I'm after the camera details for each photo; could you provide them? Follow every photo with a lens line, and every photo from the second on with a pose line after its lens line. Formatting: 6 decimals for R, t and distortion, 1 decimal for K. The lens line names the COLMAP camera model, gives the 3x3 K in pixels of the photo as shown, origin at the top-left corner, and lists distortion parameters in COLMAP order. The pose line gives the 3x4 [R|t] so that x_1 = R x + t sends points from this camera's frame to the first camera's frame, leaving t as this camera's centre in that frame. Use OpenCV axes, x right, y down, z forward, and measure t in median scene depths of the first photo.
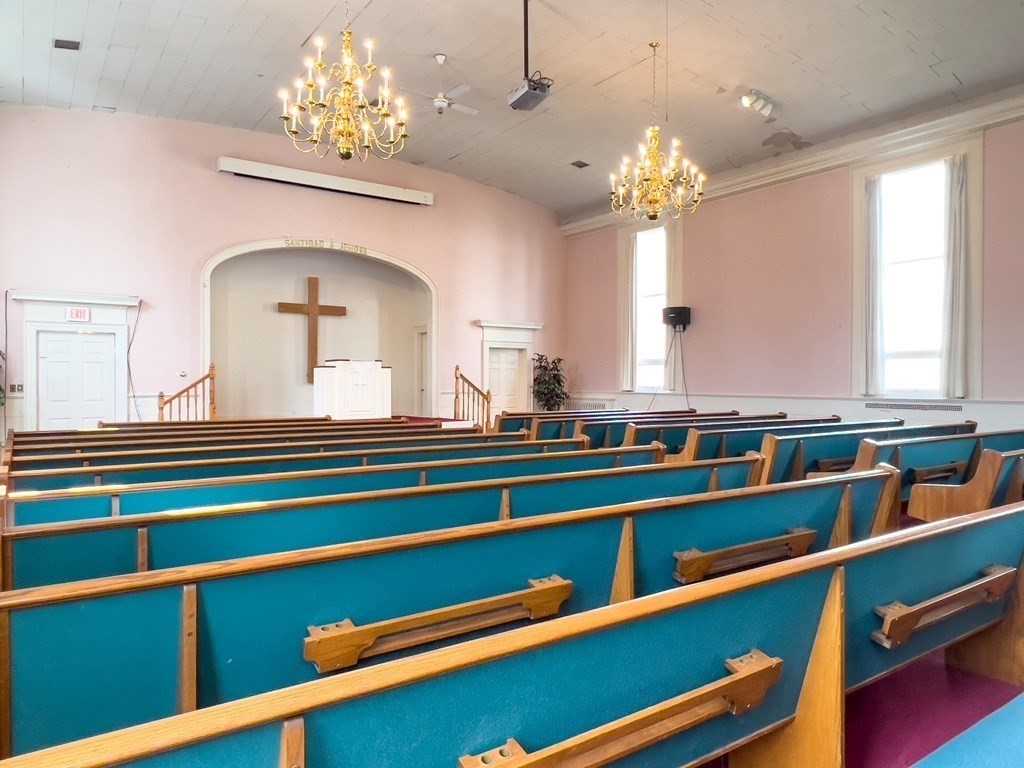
lens RADIAL K [[722.8, 0, 507.4], [0, 722.8, 386.8], [0, 0, 1]] dist [0.068757, 0.010456]
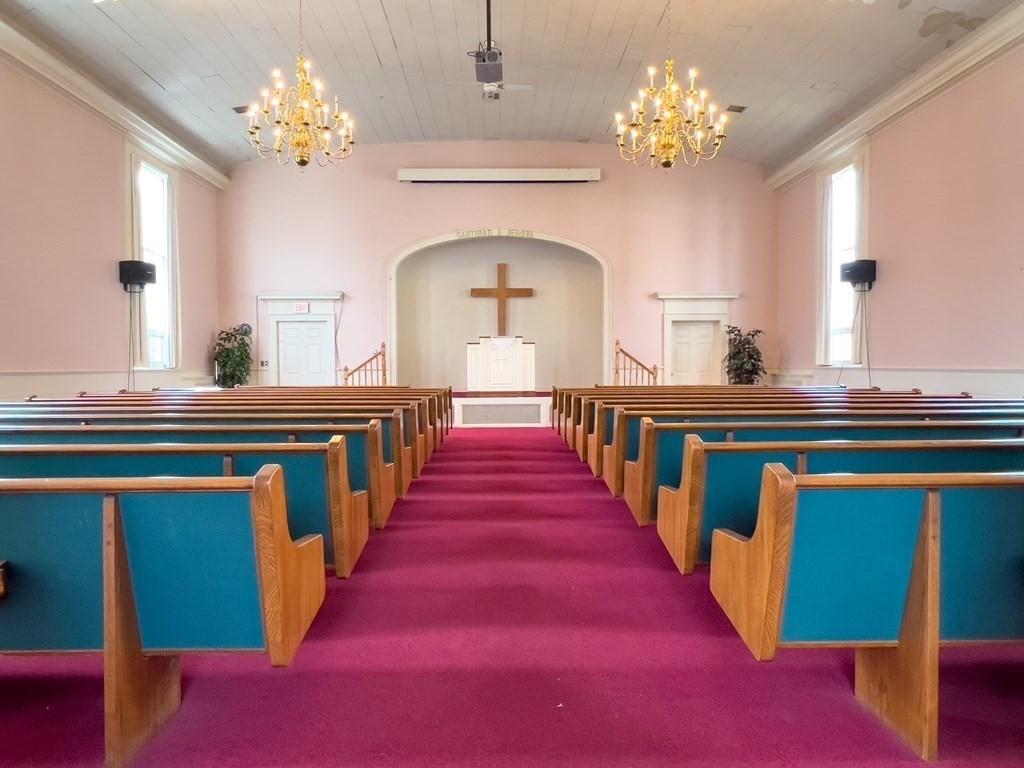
lens RADIAL K [[722.8, 0, 513.4], [0, 722.8, 381.1], [0, 0, 1]] dist [0.068757, 0.010456]
pose [[0.833110, 0.006450, -0.553070, 0.359804], [0.000635, 0.999920, 0.012617, 0.013678], [0.553107, -0.010863, 0.833039, 0.099354]]
